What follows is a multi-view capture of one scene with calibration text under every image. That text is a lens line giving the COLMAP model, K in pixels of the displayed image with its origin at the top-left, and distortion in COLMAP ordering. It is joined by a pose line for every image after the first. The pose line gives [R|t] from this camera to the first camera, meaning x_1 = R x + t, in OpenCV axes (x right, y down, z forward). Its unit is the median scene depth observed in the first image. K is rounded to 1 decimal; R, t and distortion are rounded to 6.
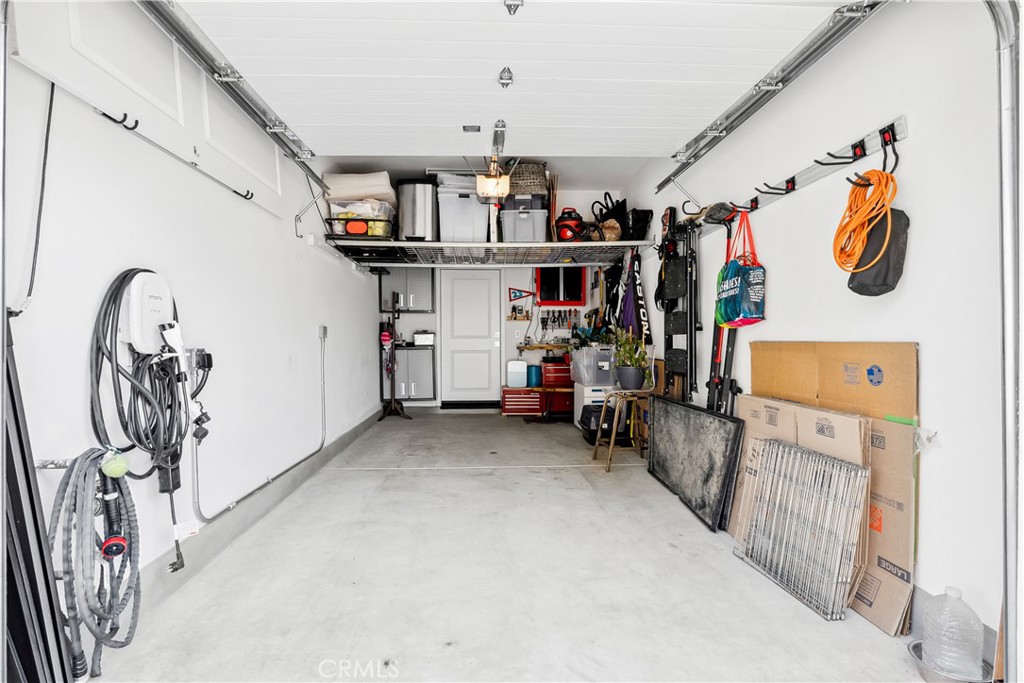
lens RADIAL K [[468.2, 0, 512.0], [0, 468.2, 341.5], [0, 0, 1]] dist [-0.007692, 0.000821]
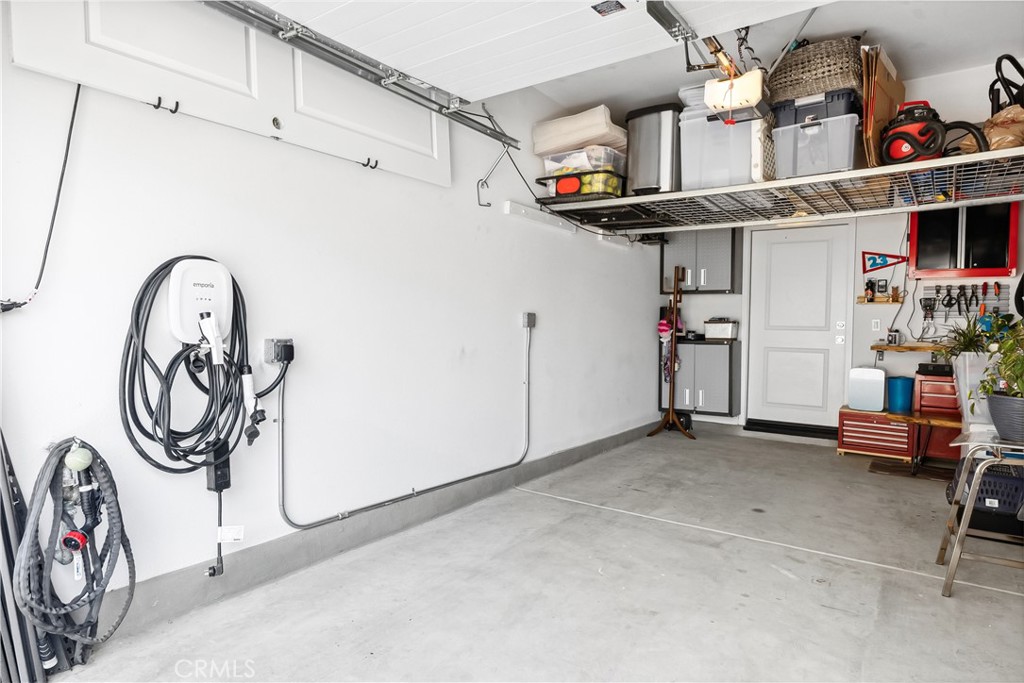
lens RADIAL K [[583.0, 0, 512.6], [0, 583.0, 334.7], [0, 0, 1]] dist [-0.005855, 0.001857]
pose [[0.795496, 0.025662, -0.605415, 0.169990], [-0.020385, 0.999671, 0.015588, -0.009150], [0.605616, -0.000059, 0.795757, 0.160804]]
